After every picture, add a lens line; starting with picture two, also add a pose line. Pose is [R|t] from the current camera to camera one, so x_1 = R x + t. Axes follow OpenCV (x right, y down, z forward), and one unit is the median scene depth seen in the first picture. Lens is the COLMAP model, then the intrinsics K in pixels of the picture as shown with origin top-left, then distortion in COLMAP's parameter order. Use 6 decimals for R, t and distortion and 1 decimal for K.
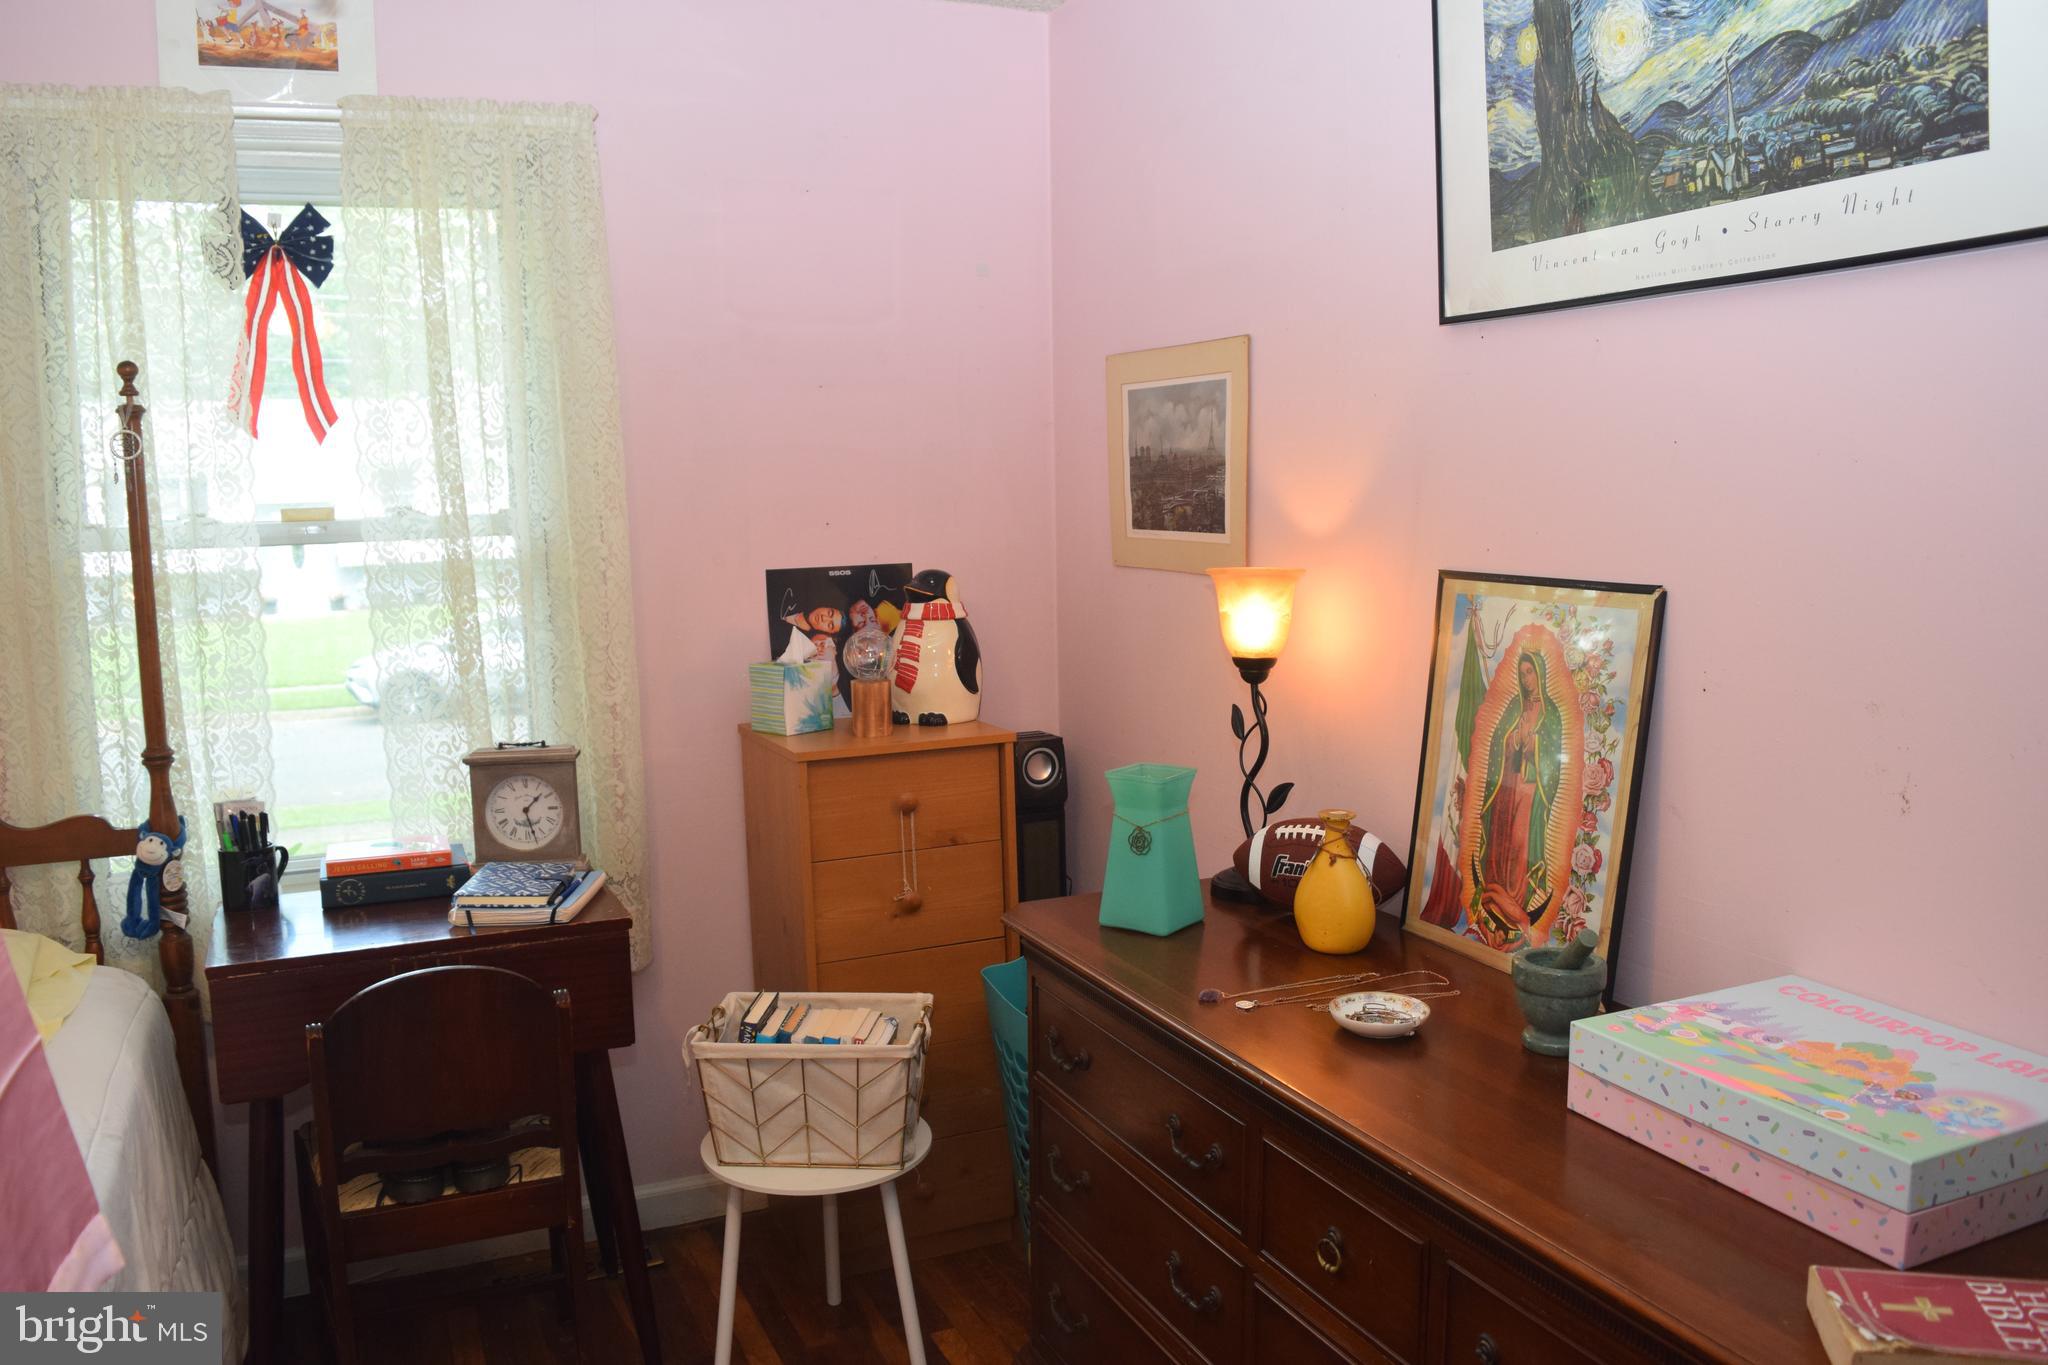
lens RADIAL K [[1599.6, 0, 1024.7], [0, 1599.6, 682.3], [0, 0, 1]] dist [-0.096079, 0.025167]
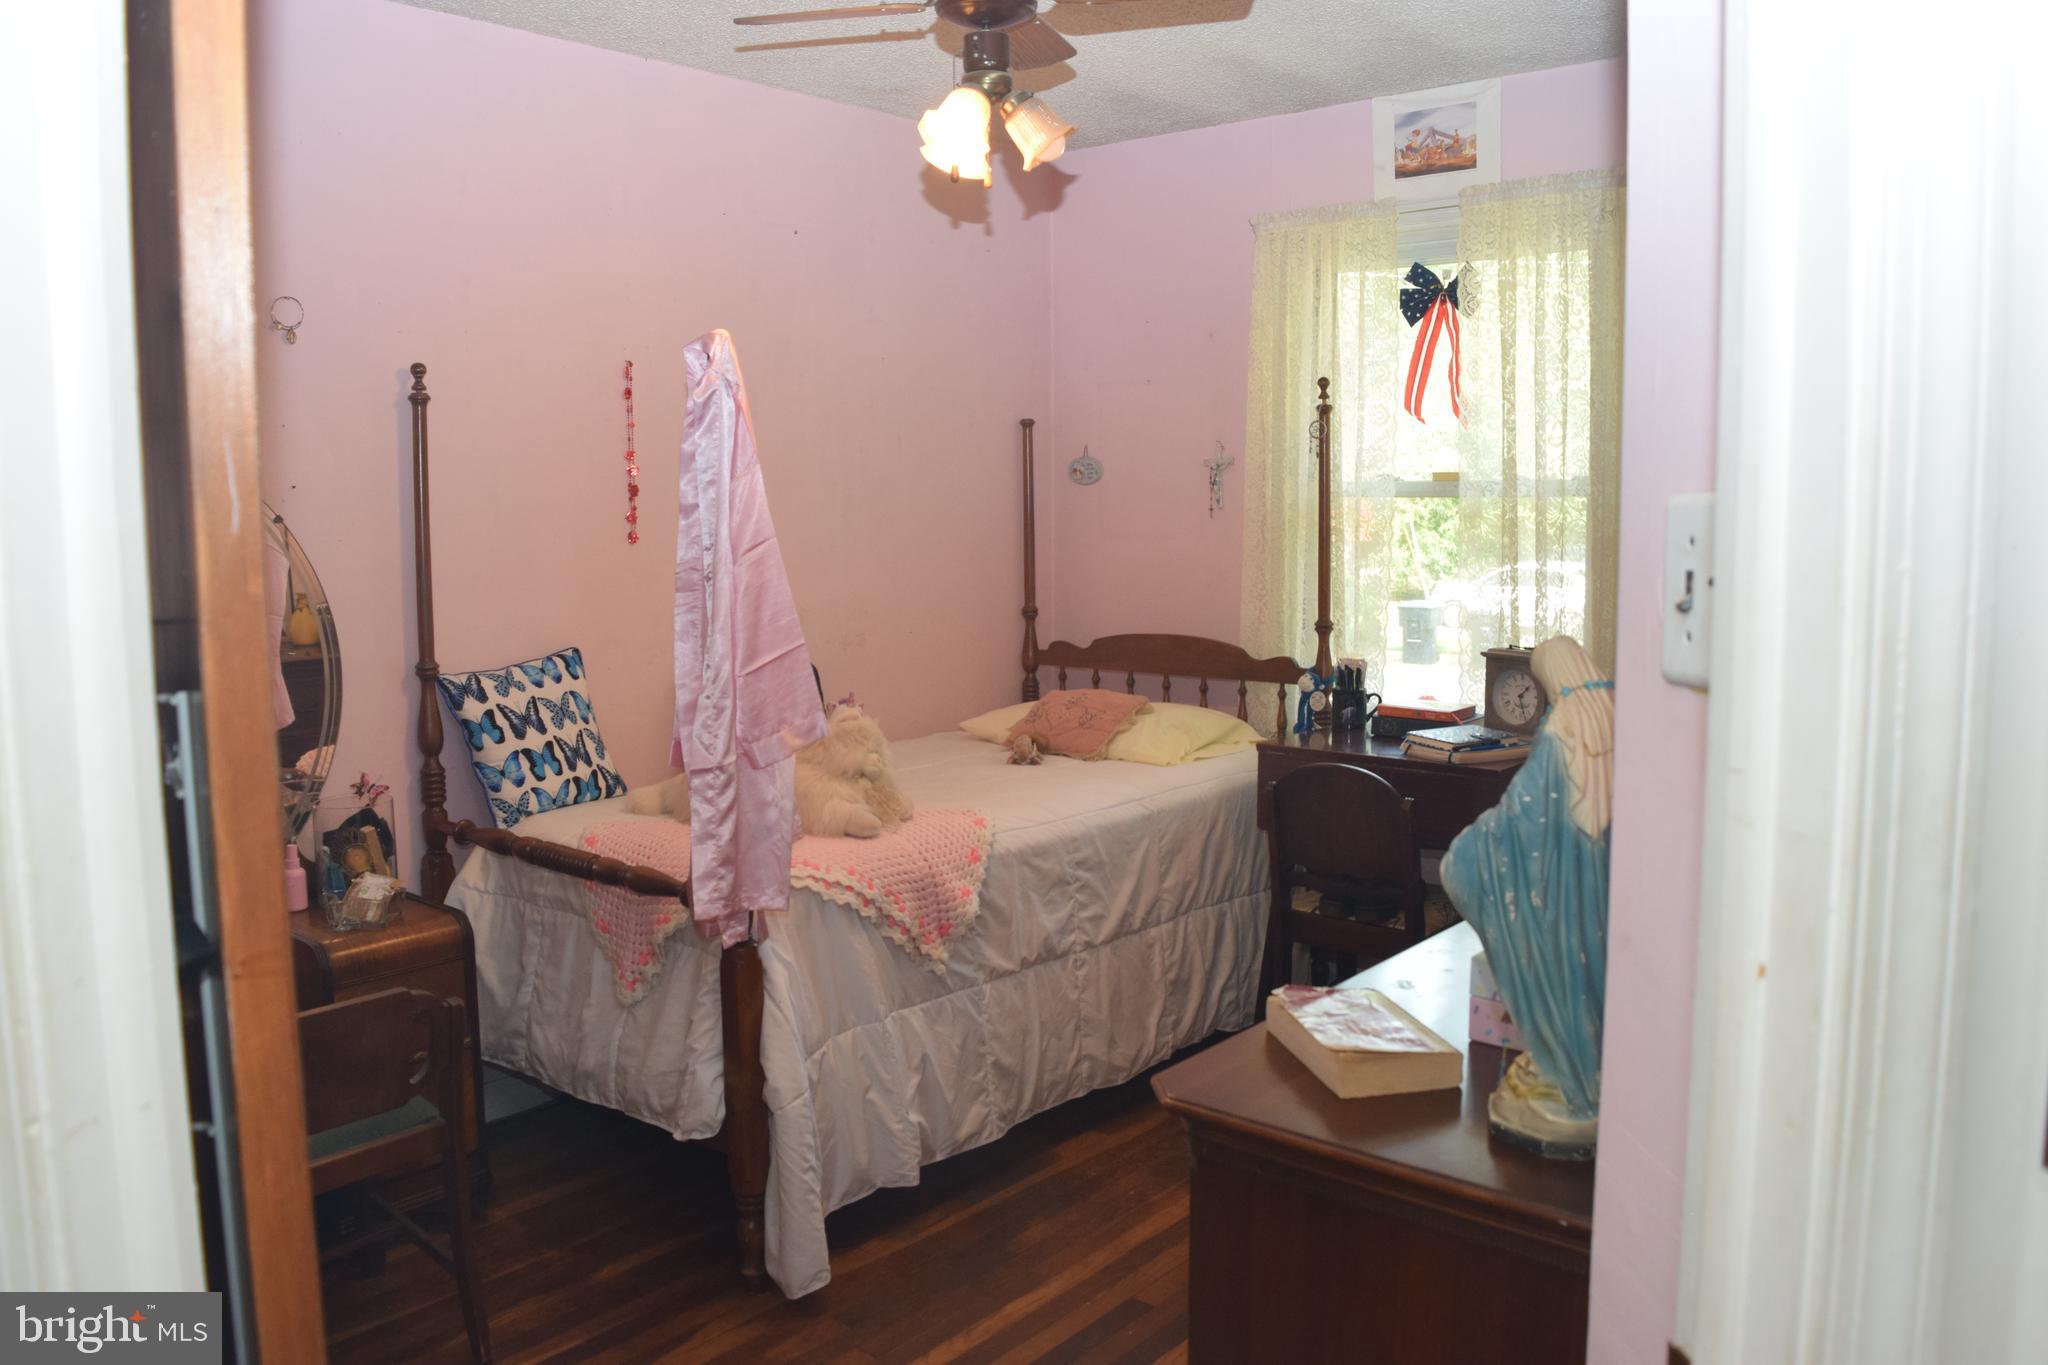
lens RADIAL K [[1599.6, 0, 1021.6], [0, 1599.6, 677.9], [0, 0, 1]] dist [-0.096079, 0.025167]
pose [[0.424889, 0.122893, -0.896865, 0.773407], [-0.111010, 0.990338, 0.083111, -0.000860], [0.898413, 0.064248, 0.434426, 0.021430]]
